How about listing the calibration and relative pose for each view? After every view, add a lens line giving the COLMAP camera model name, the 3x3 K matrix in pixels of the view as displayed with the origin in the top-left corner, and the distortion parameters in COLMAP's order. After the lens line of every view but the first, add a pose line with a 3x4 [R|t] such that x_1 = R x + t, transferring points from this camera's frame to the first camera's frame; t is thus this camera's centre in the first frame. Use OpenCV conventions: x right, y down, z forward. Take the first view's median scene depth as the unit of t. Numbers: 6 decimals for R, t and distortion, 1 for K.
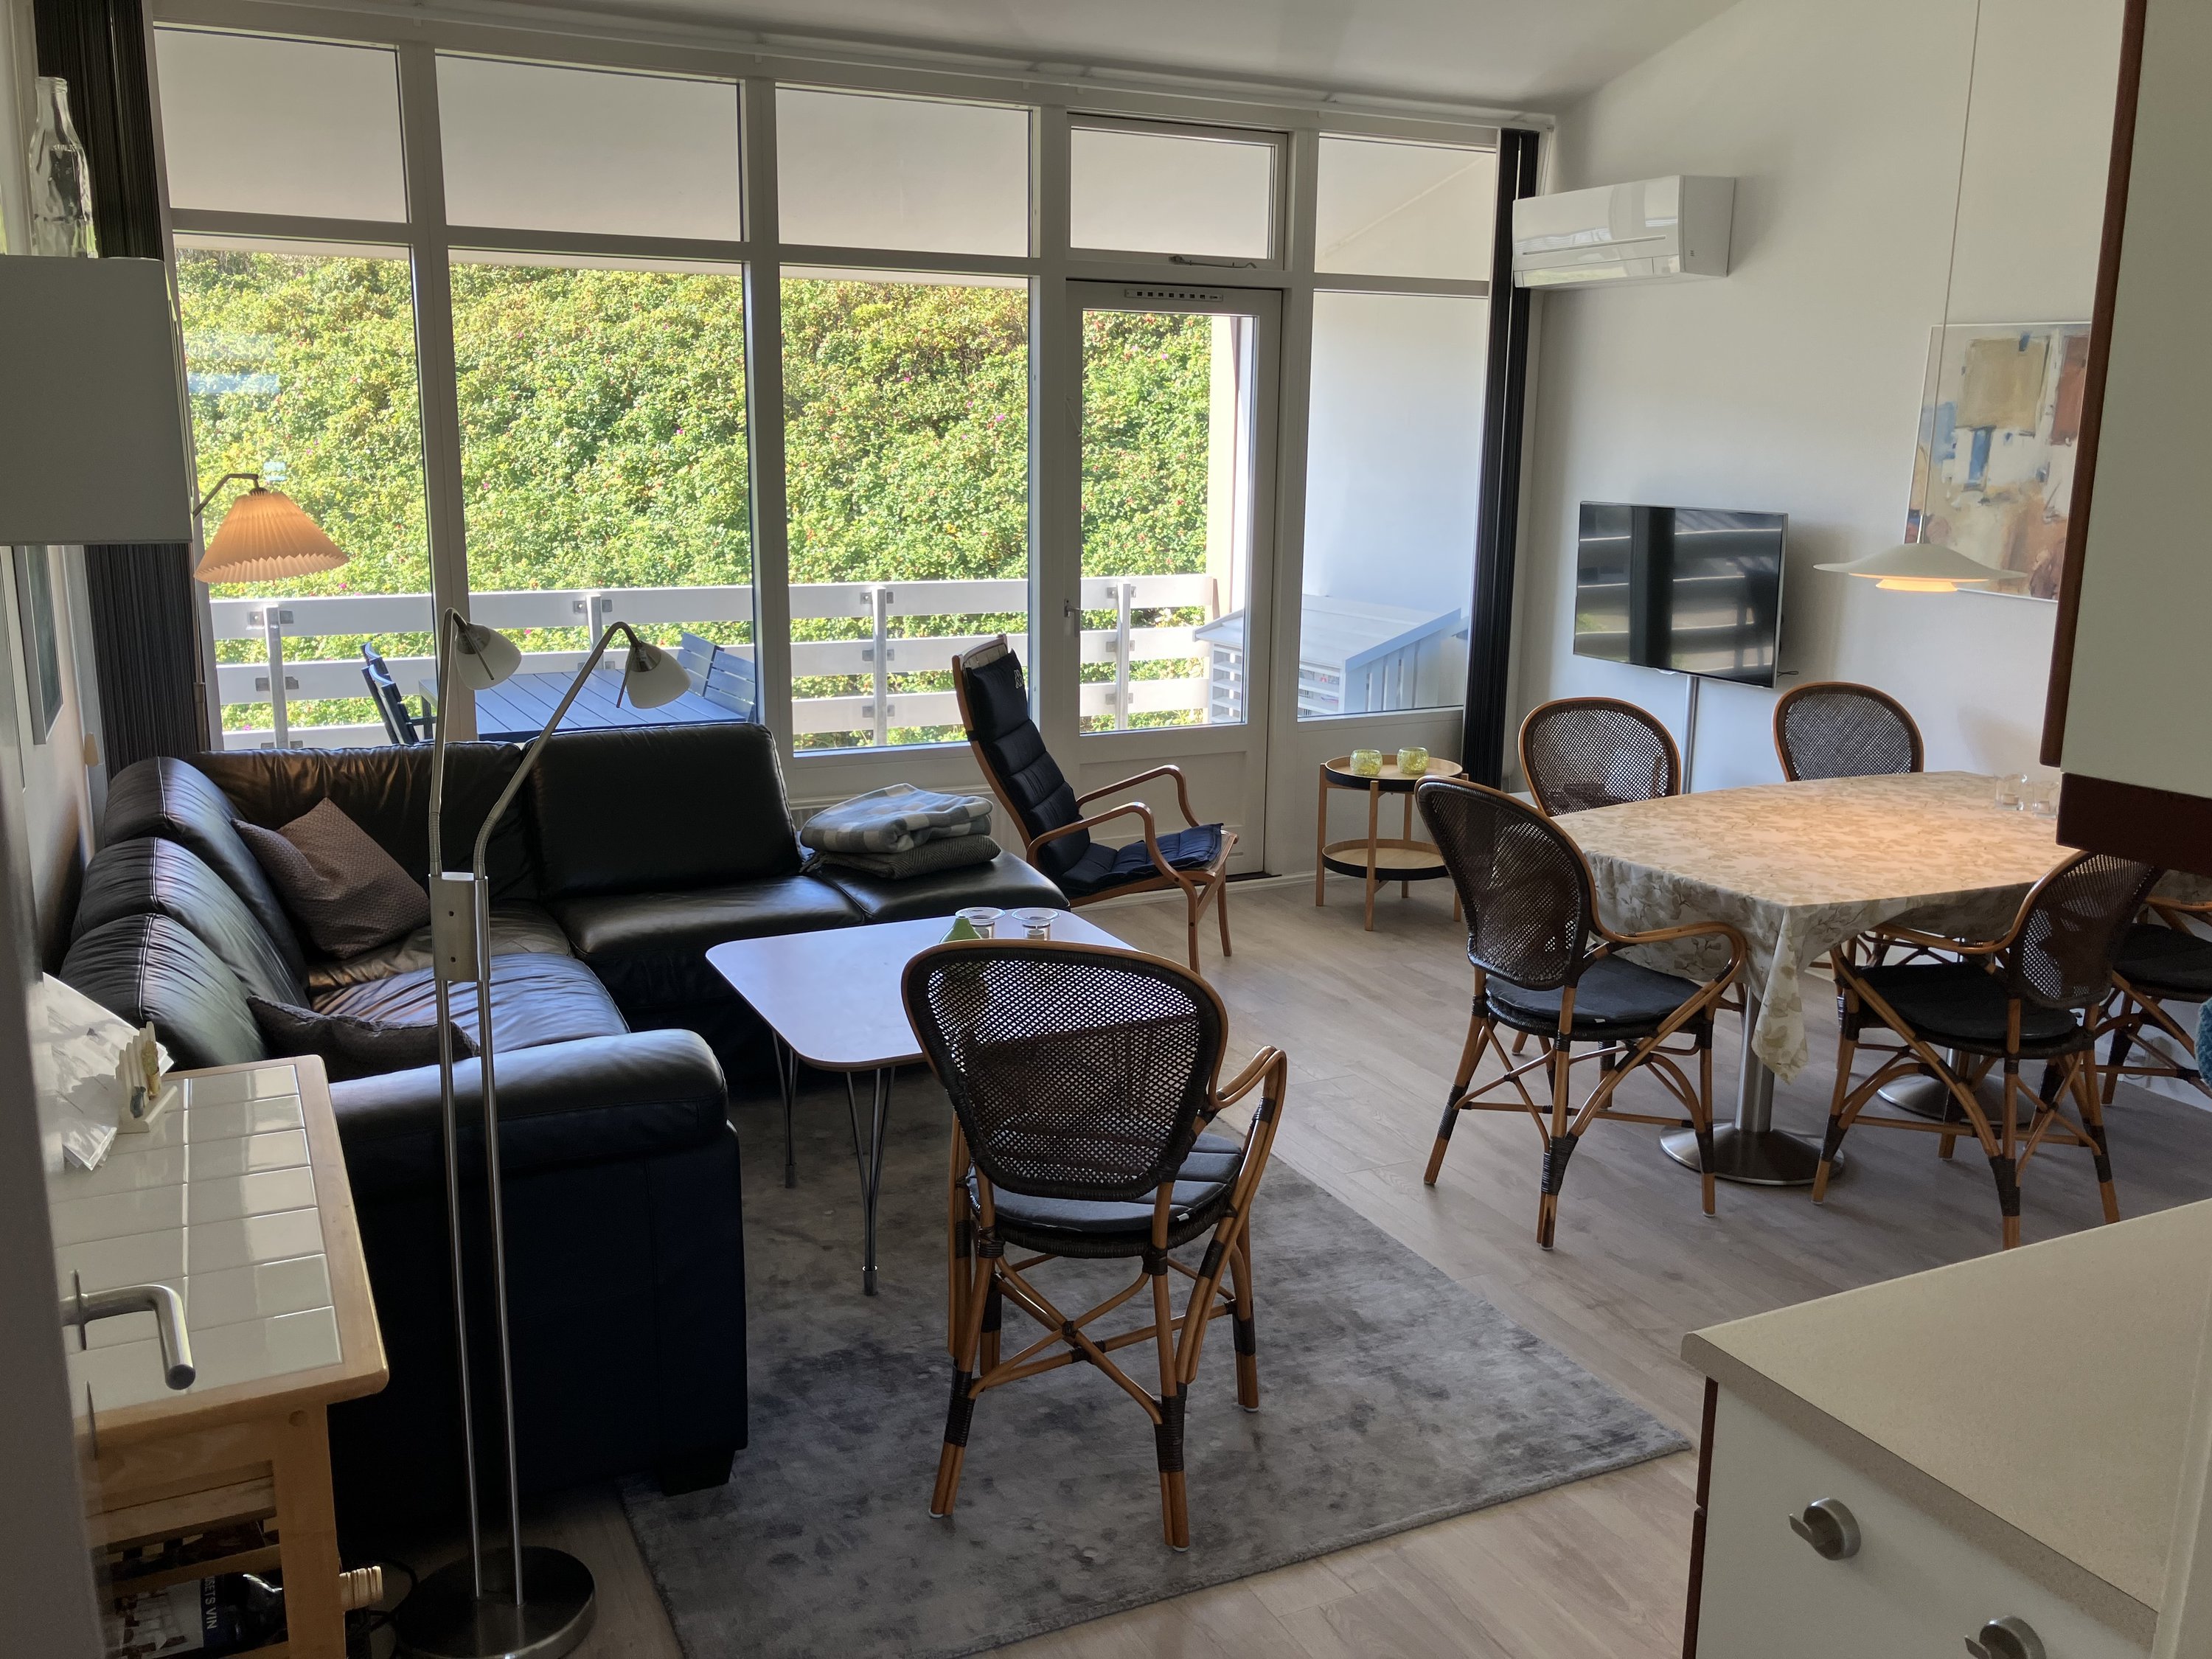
lens RADIAL K [[1825.6, 0, 1109.3], [0, 1825.6, 820.5], [0, 0, 1]] dist [0.029712, -0.027477]
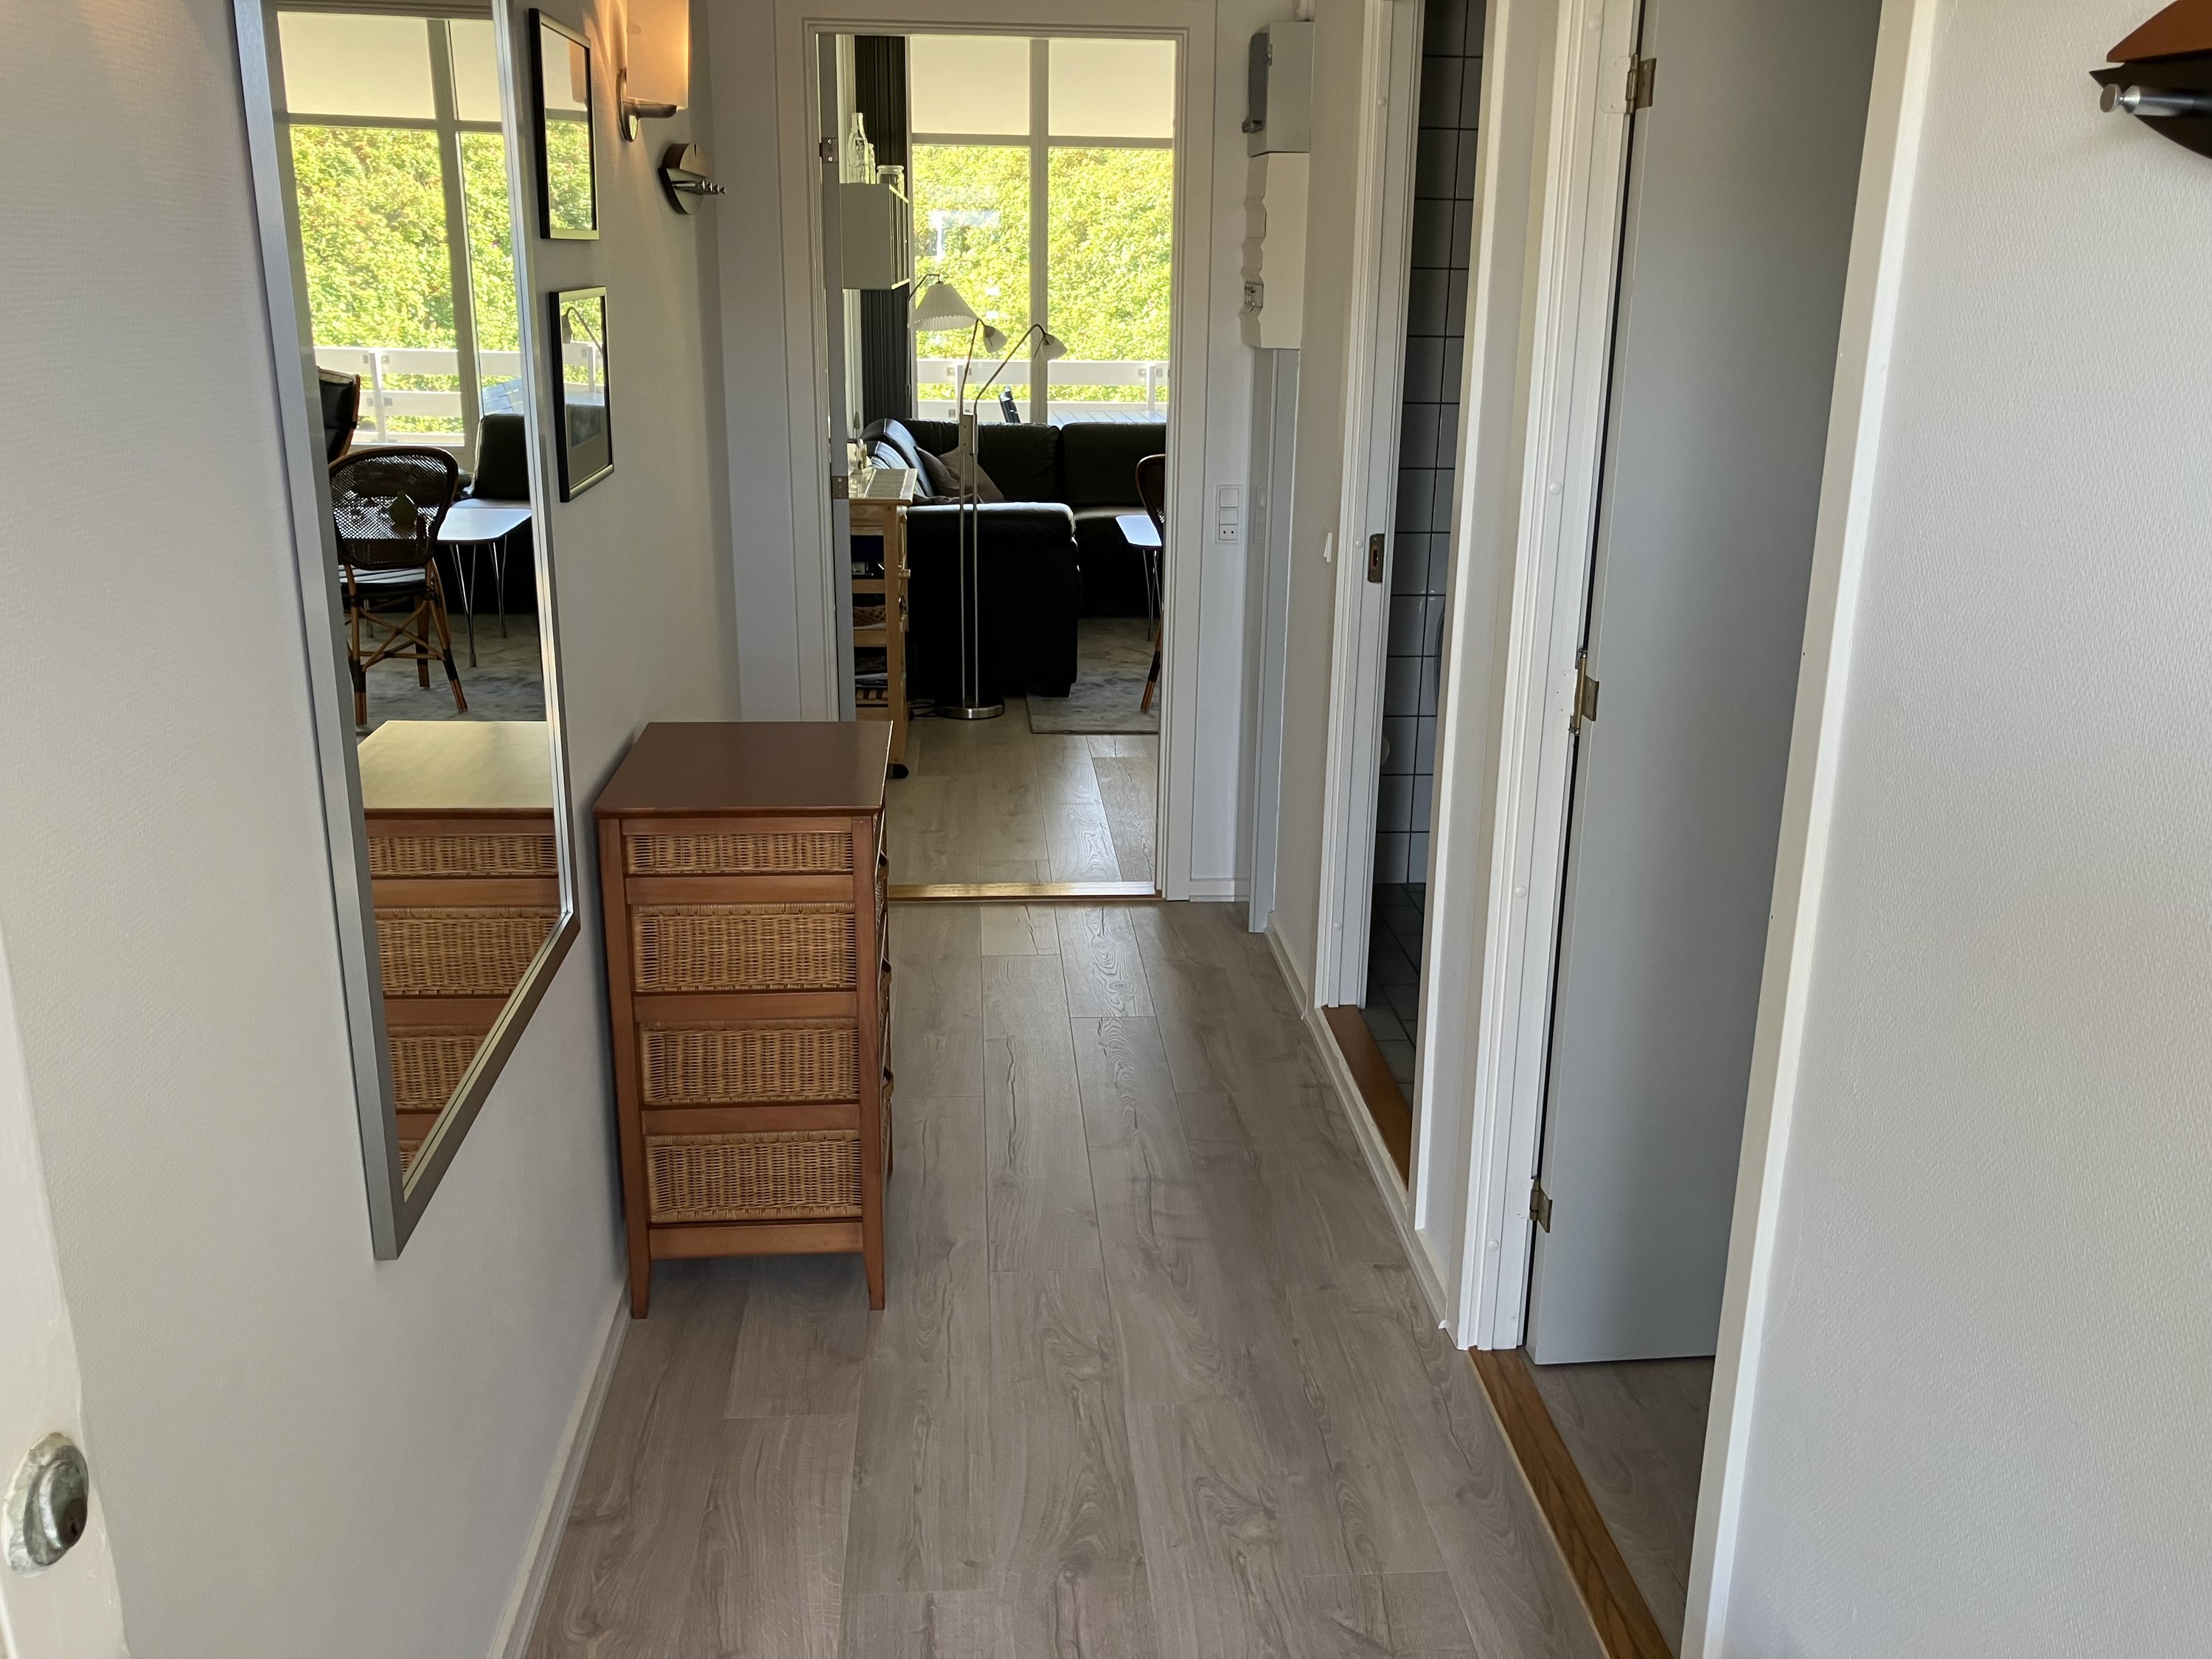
lens RADIAL K [[1825.6, 0, 1112.1], [0, 1825.6, 831.0], [0, 0, 1]] dist [0.029712, -0.027477]
pose [[0.929947, 0.115357, -0.349130, 0.113576], [-0.083777, 0.991012, 0.104292, 0.045557], [0.358023, -0.067737, 0.931252, -0.197953]]
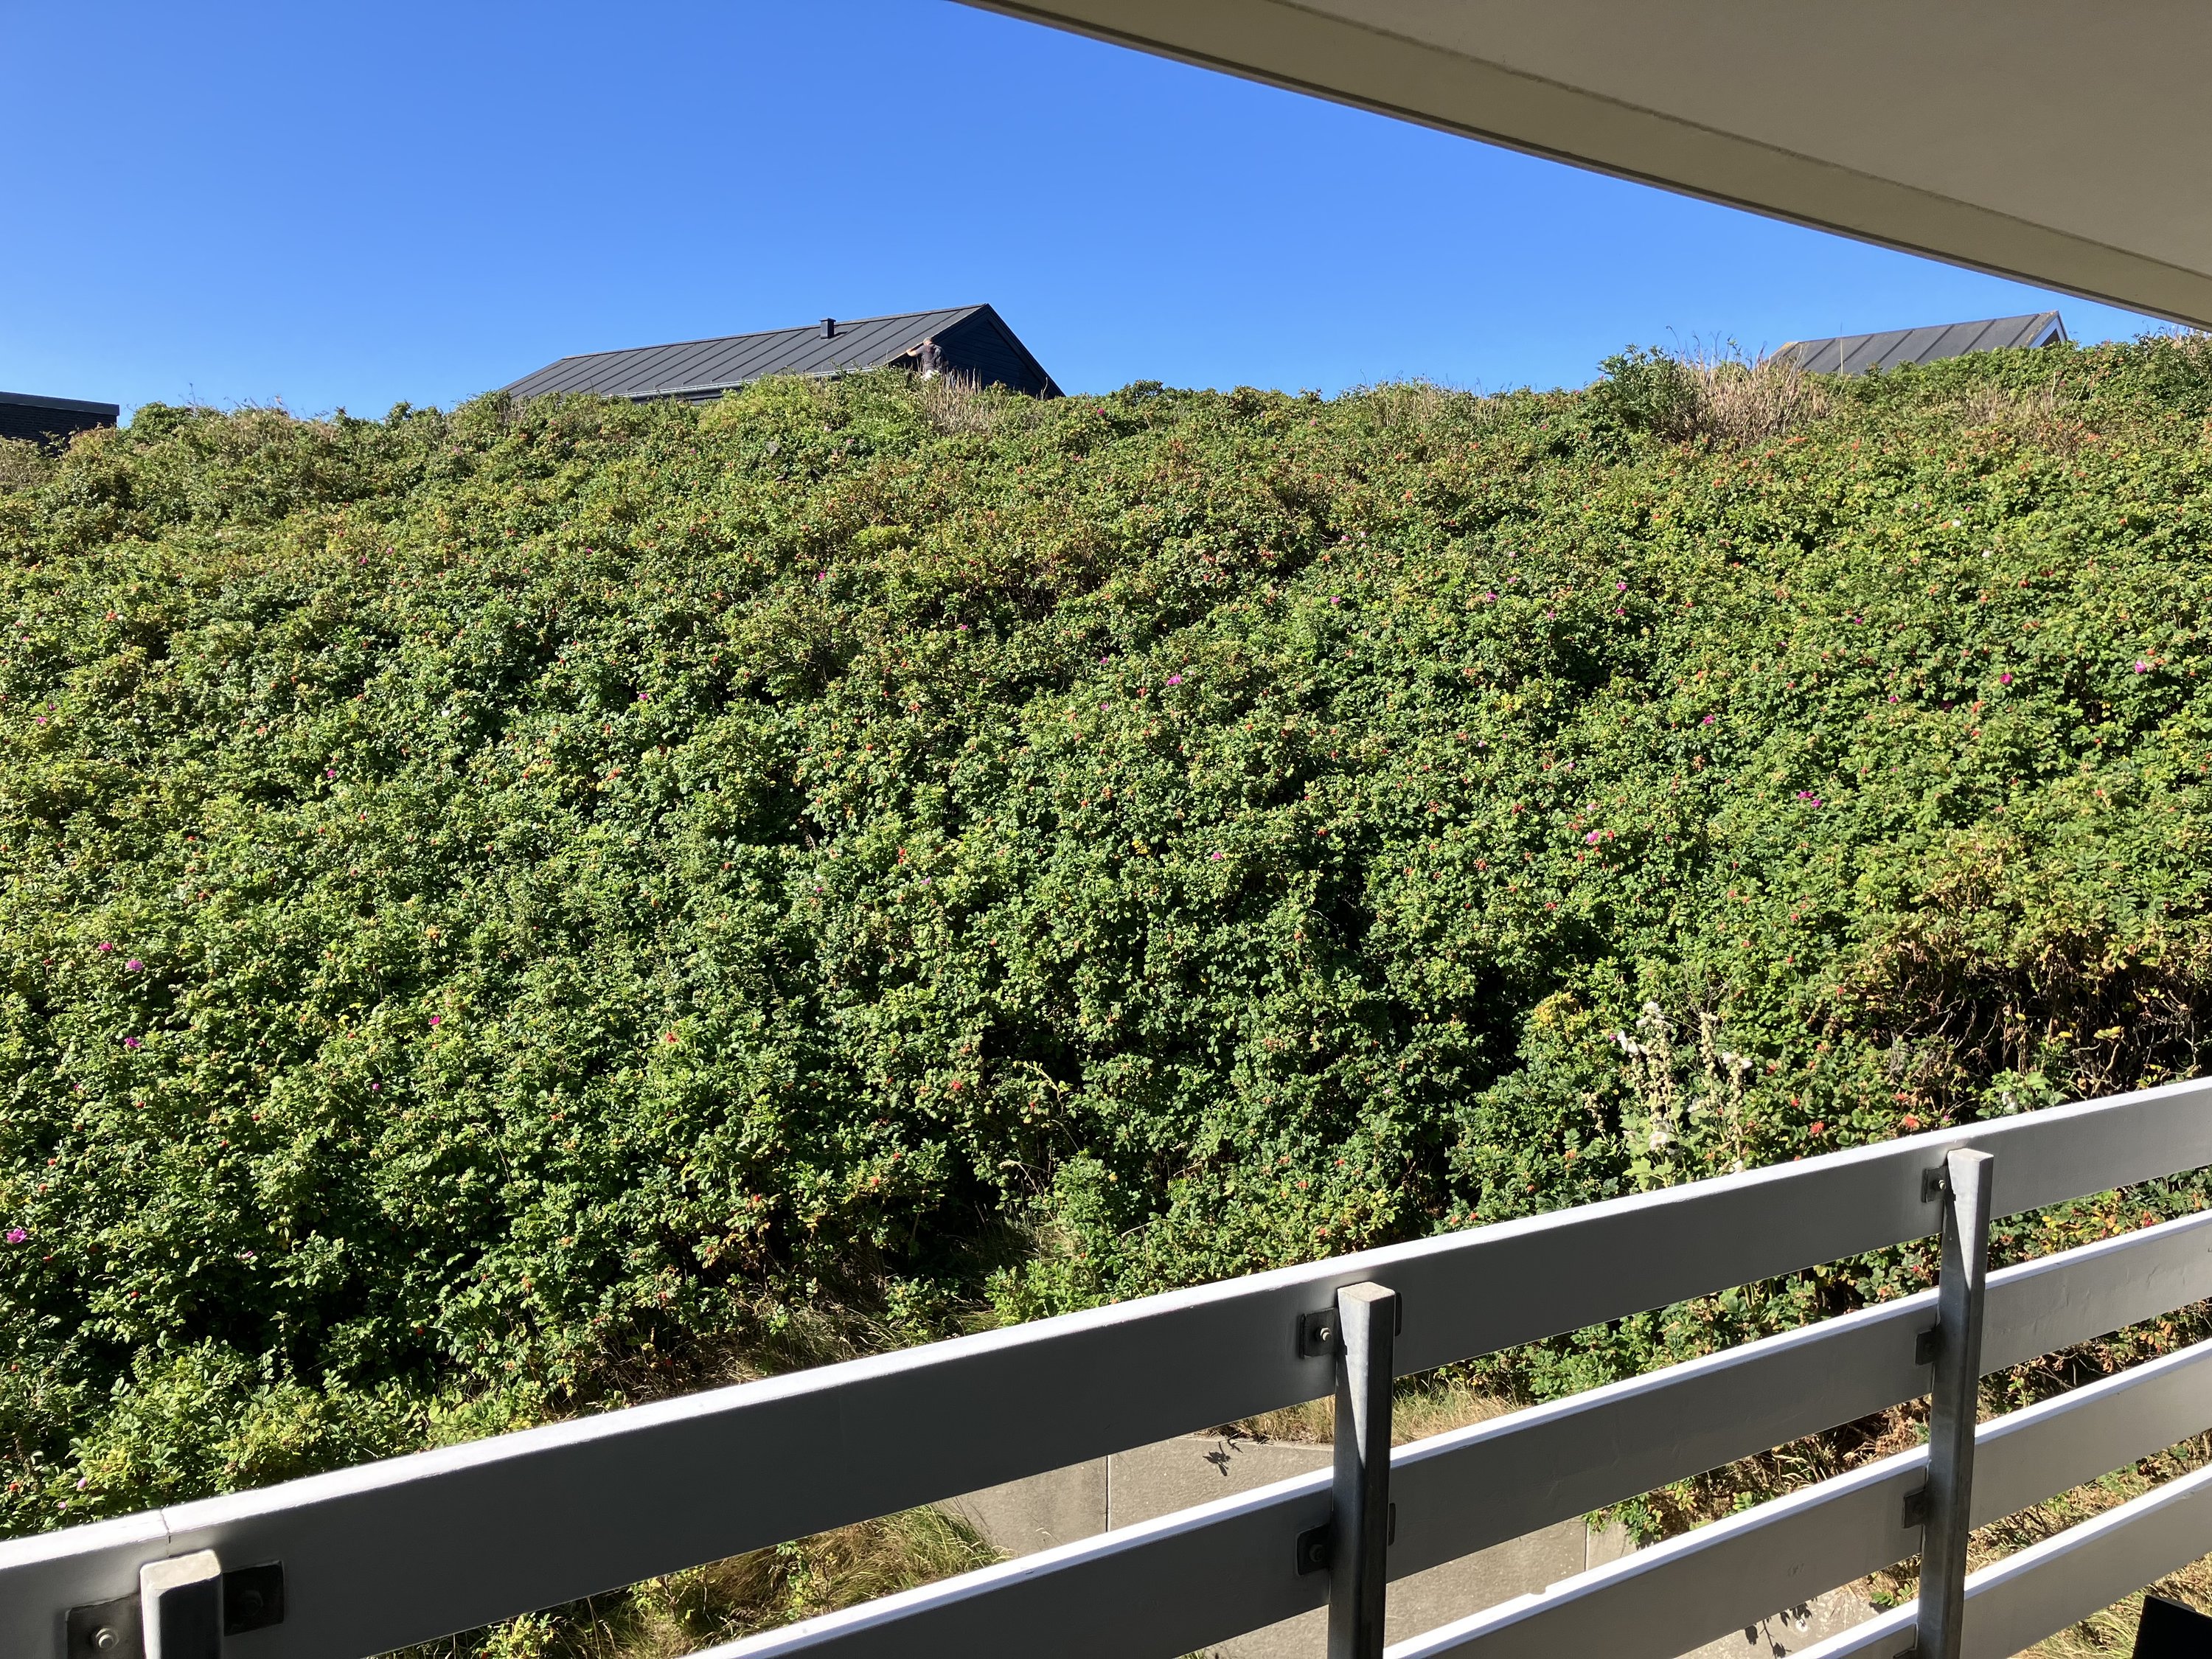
lens RADIAL K [[1825.6, 0, 1116.5], [0, 1825.6, 821.7], [0, 0, 1]] dist [0.029712, -0.027477]
pose [[0.988409, 0.001045, 0.151814, -0.162701], [0.021043, 0.989381, -0.143816, -0.065898], [-0.150352, 0.145343, 0.977890, 0.320908]]
